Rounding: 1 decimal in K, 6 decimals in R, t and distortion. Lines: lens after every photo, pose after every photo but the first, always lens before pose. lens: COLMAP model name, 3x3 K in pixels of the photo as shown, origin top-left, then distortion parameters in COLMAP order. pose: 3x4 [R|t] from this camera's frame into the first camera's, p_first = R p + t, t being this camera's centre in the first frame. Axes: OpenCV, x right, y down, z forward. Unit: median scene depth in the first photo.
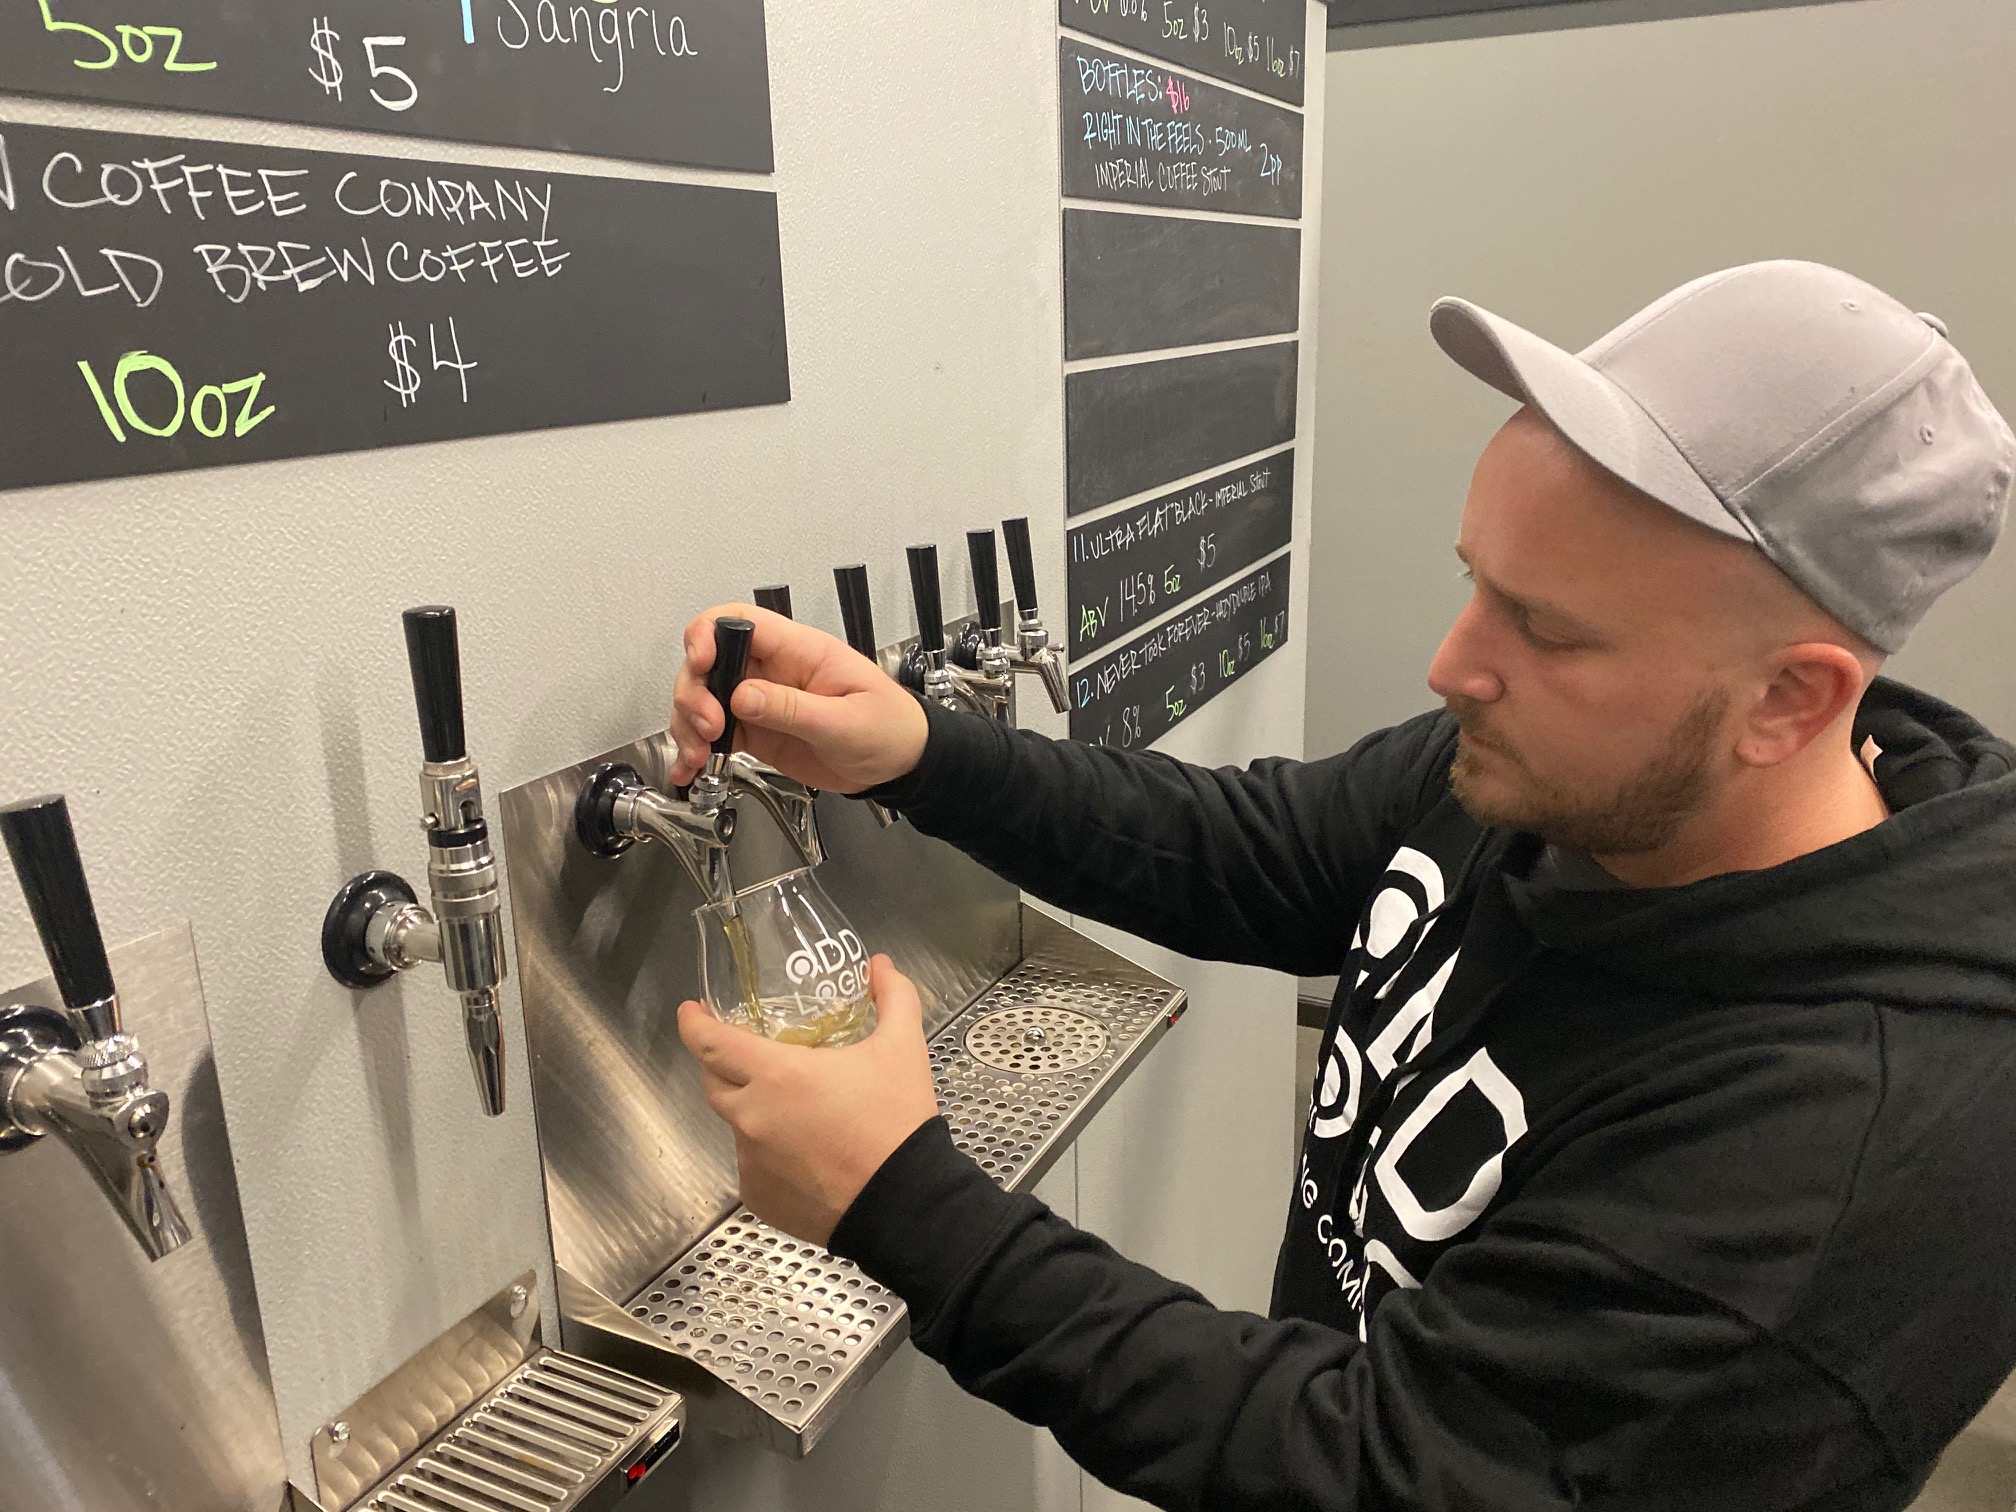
lens RADIAL K [[1548.7, 0, 1008.9], [0, 1548.7, 777.6], [0, 0, 1]] dist [-0.006756, -0.002918]
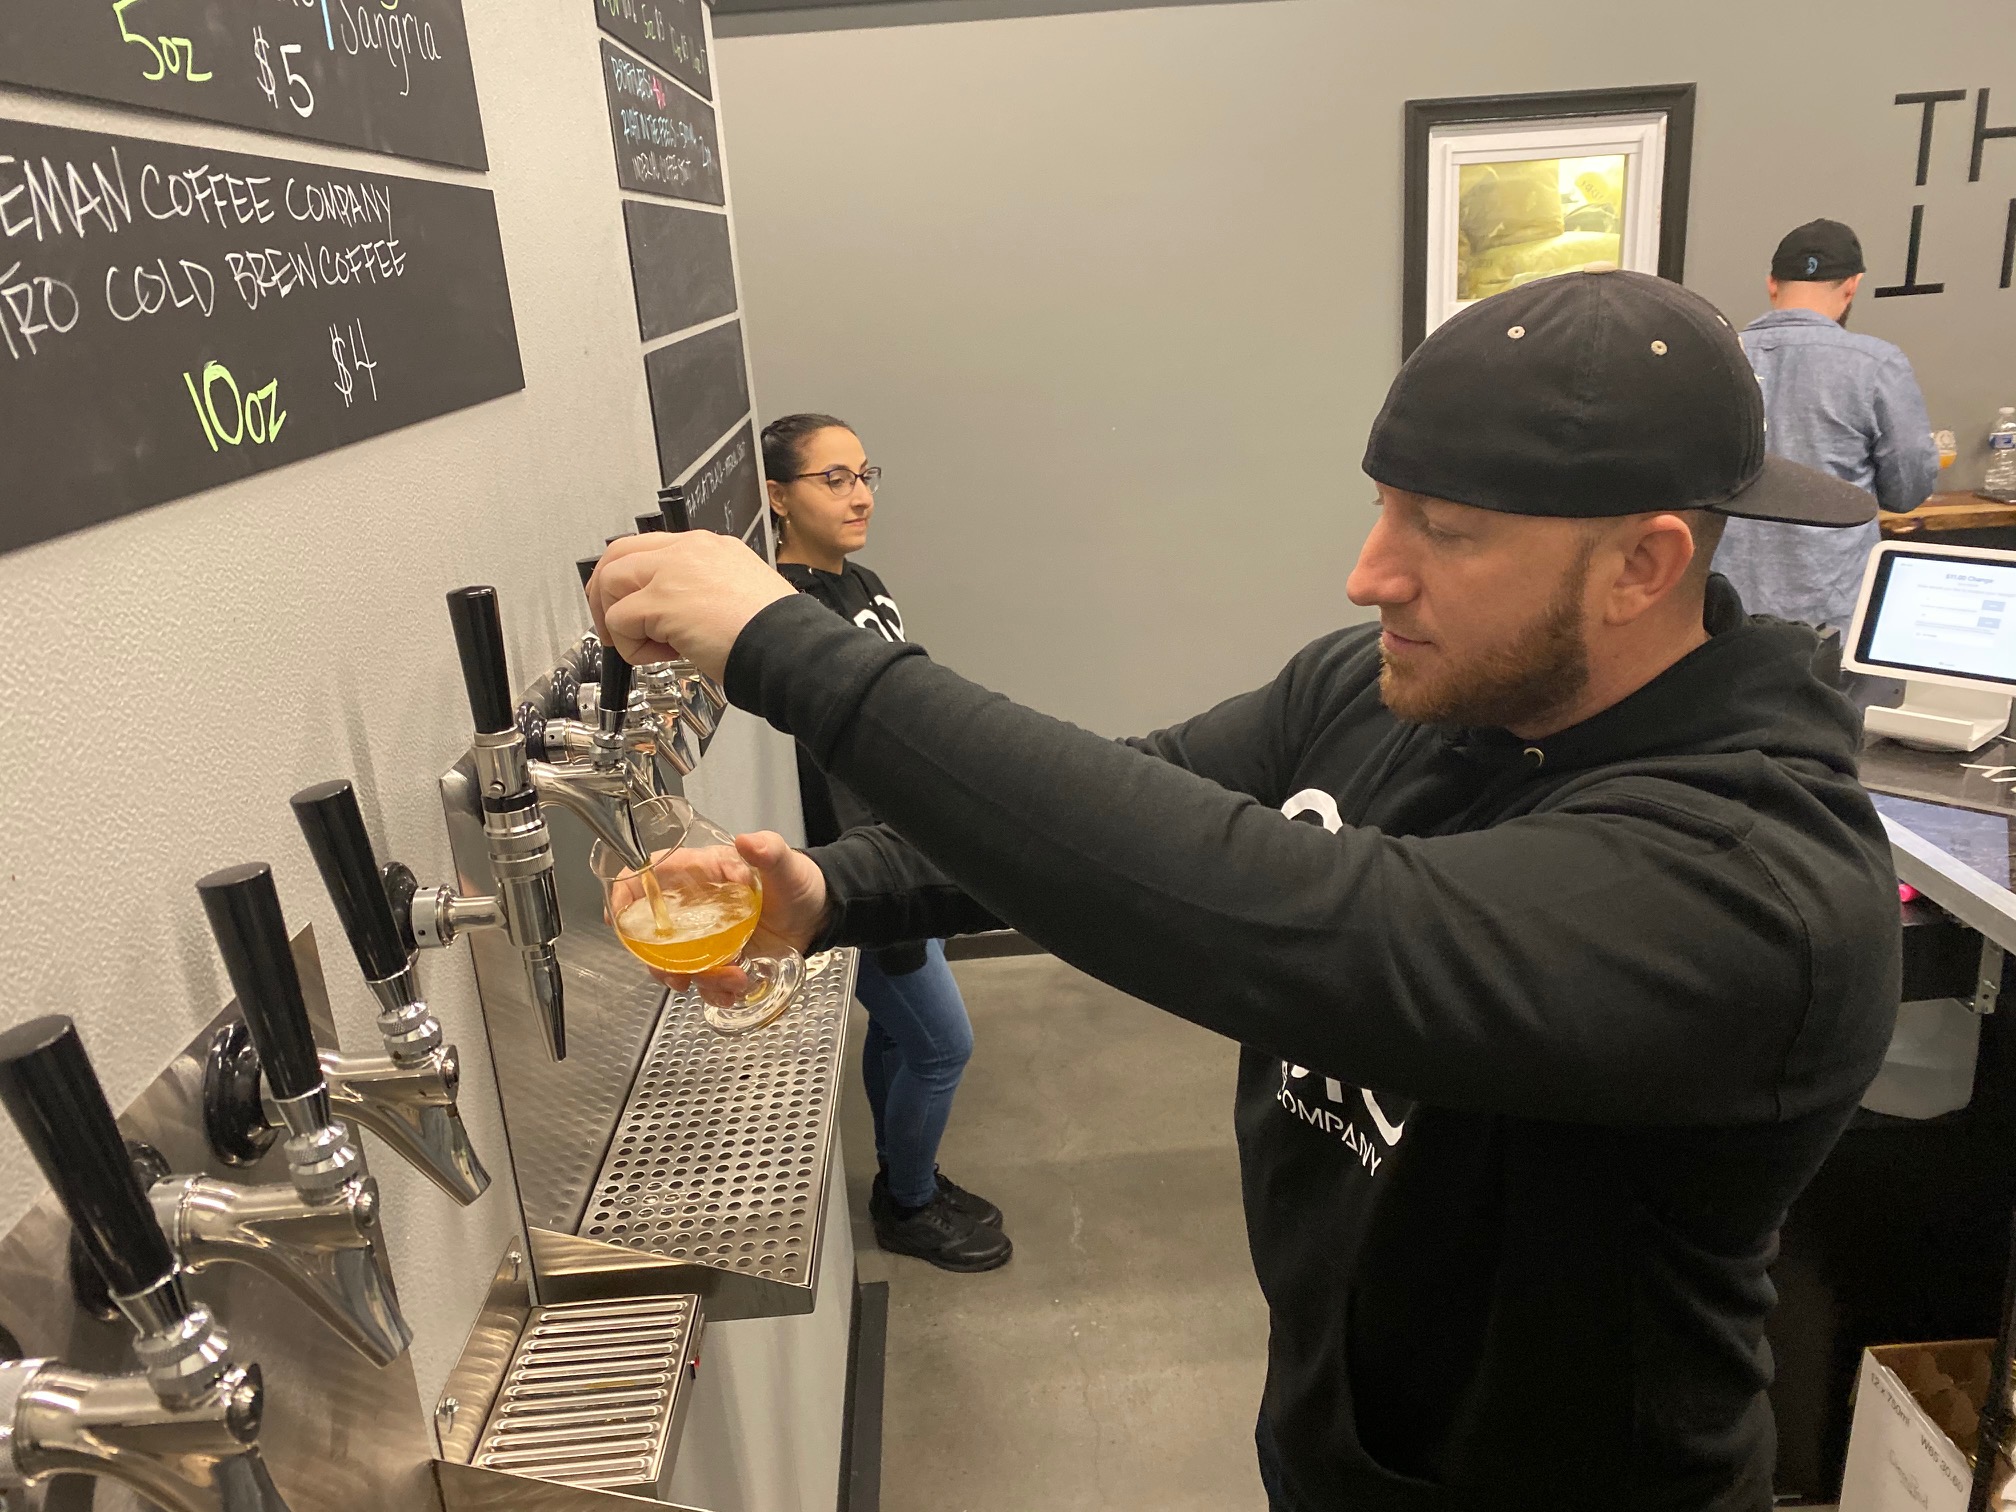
lens RADIAL K [[1558.0, 0, 1008.0], [0, 1558.0, 756.0], [0, 0, 1]] dist [-0.000229, -0.001834]
pose [[0.885436, -0.169472, 0.432761, -0.526698], [0.170415, 0.984680, 0.036937, 0.025021], [-0.432391, 0.041044, 0.900752, -0.113222]]
